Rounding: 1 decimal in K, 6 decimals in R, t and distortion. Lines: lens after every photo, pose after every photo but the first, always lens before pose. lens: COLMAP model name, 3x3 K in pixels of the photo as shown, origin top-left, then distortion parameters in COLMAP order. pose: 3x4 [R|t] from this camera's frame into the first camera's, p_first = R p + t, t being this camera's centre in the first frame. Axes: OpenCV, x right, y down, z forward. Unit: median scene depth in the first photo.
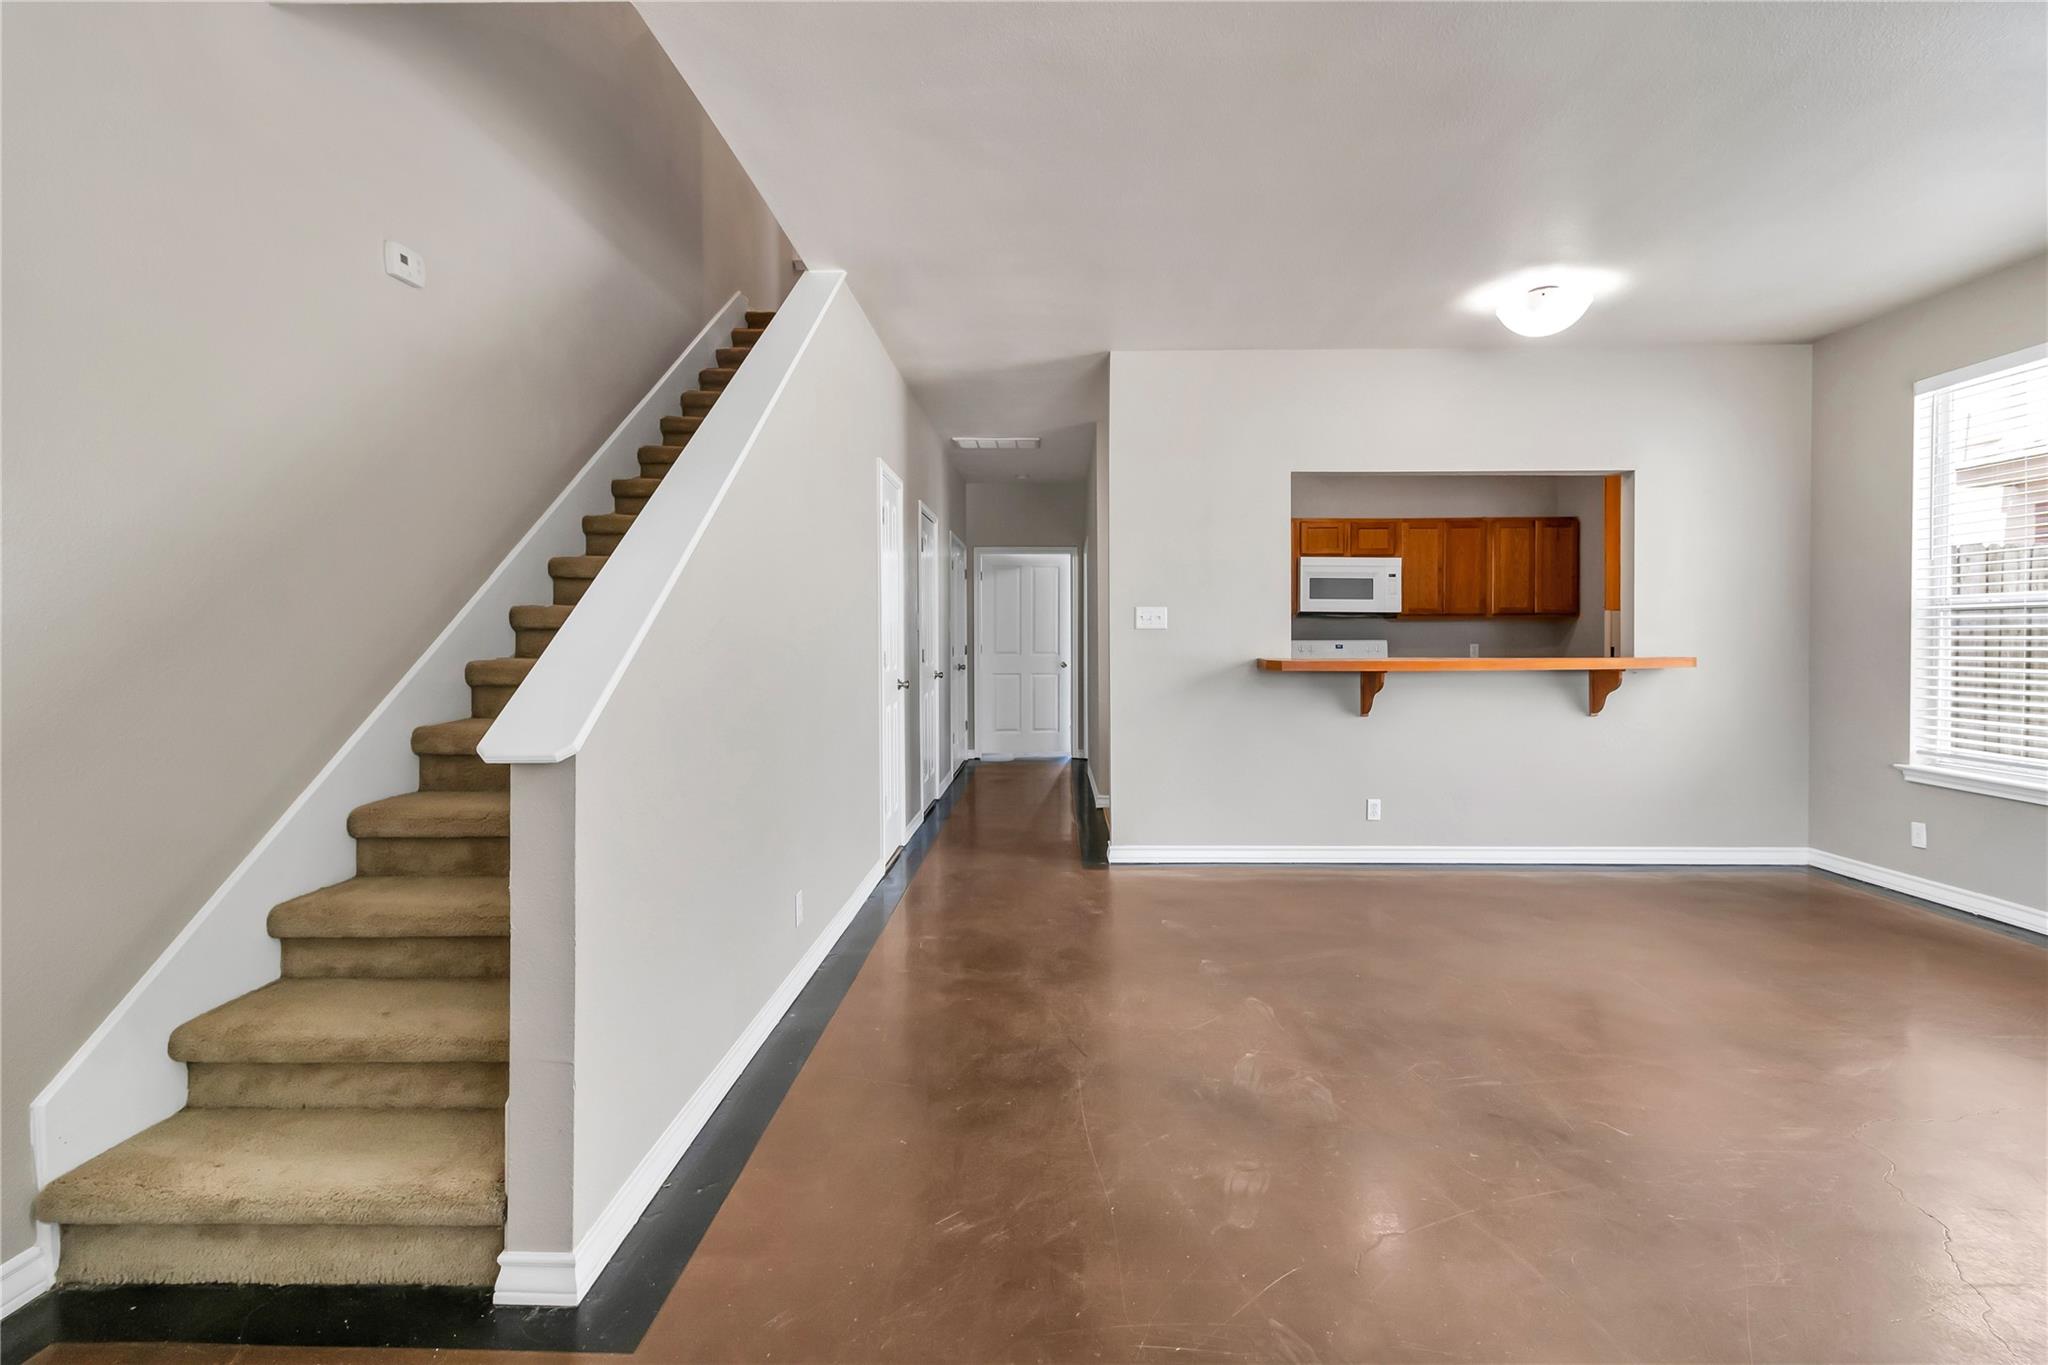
lens RADIAL K [[968.5, 0, 1033.7], [0, 968.5, 655.5], [0, 0, 1]] dist [0.002845, -0.000529]
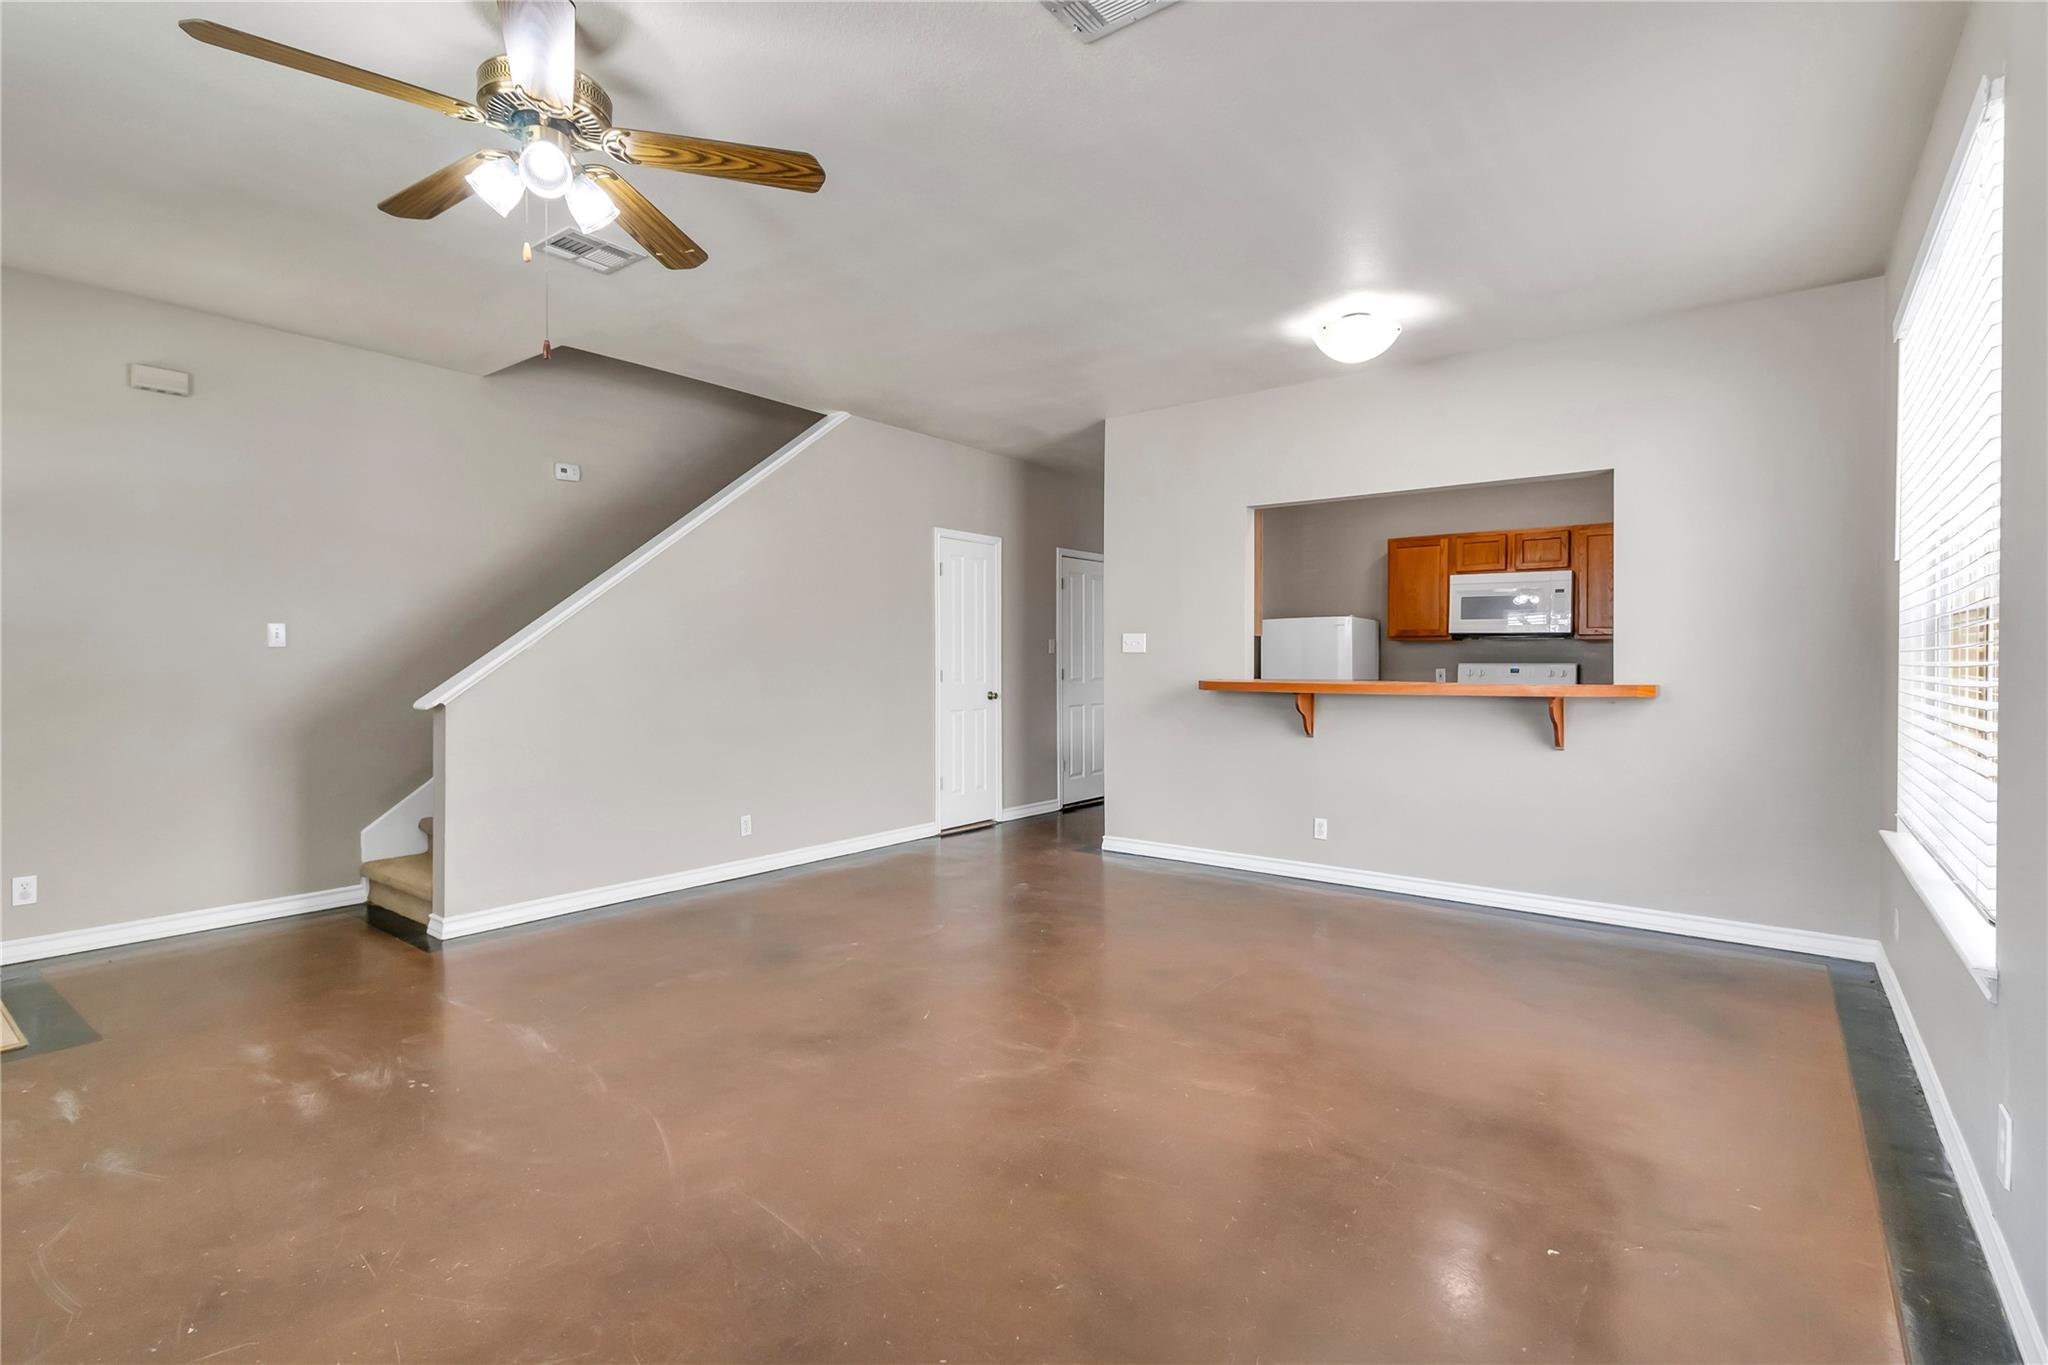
lens RADIAL K [[969.6, 0, 1003.2], [0, 969.6, 667.9], [0, 0, 1]] dist [0.003814, -0.000033]
pose [[0.792643, 0.008391, -0.609629, 0.709190], [-0.013938, 0.999893, -0.004360, -0.001919], [0.609527, 0.011953, 0.792675, -0.018894]]
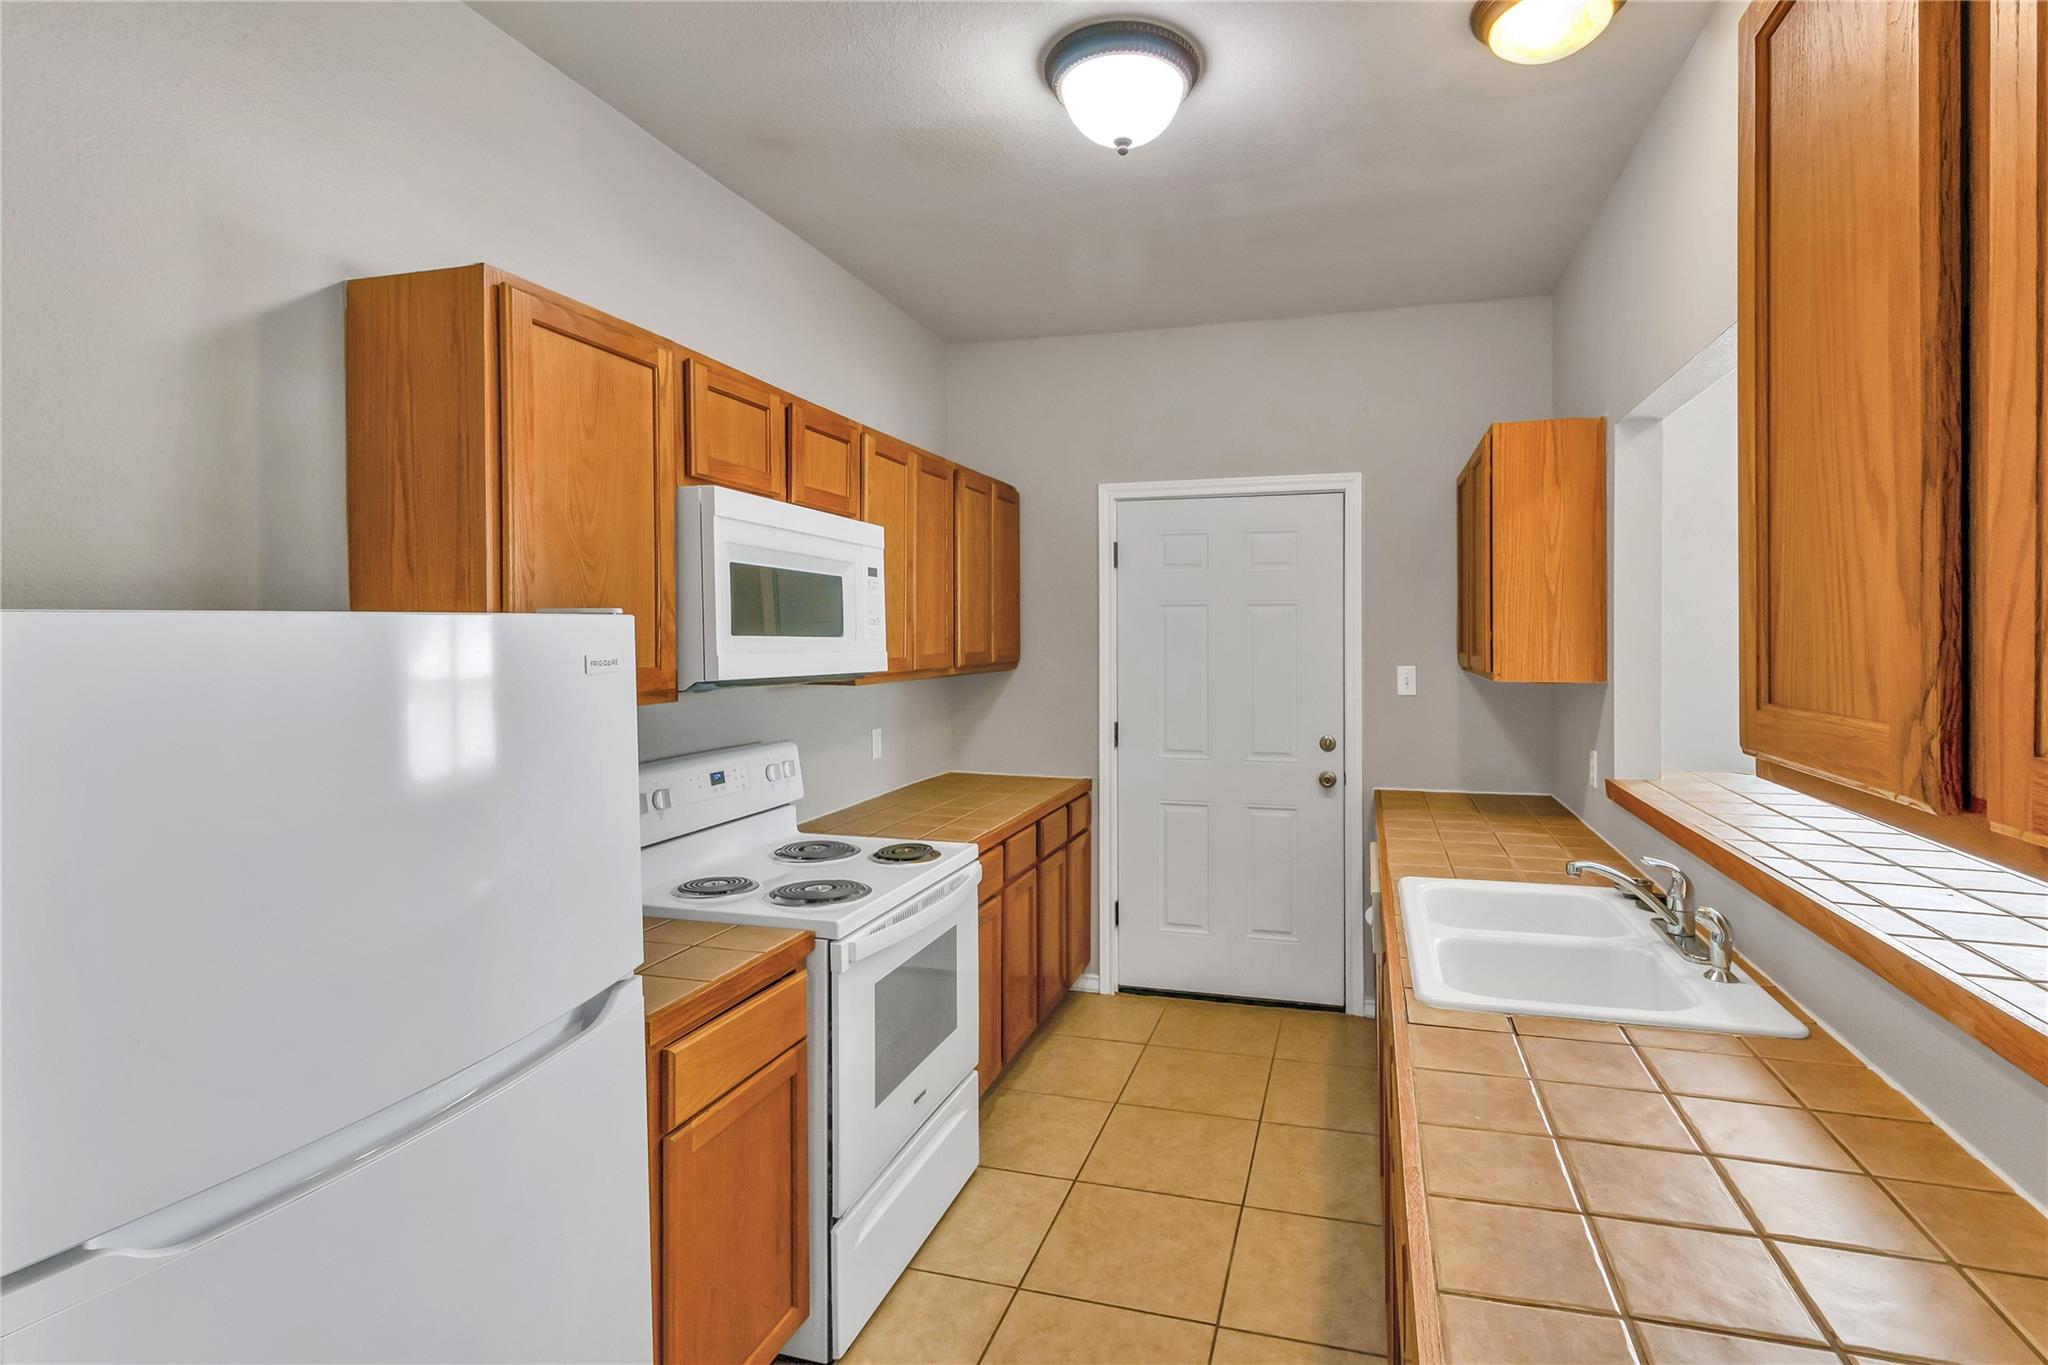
lens RADIAL K [[1011.3, 0, 1073.1], [0, 1011.3, 645.5], [0, 0, 1]] dist [0.002143, 0.000359]
pose [[0.258381, -0.005727, 0.966026, 0.025235], [0.017082, 0.999853, 0.001358, -0.075196], [-0.965892, 0.016151, 0.258441, 1.152378]]
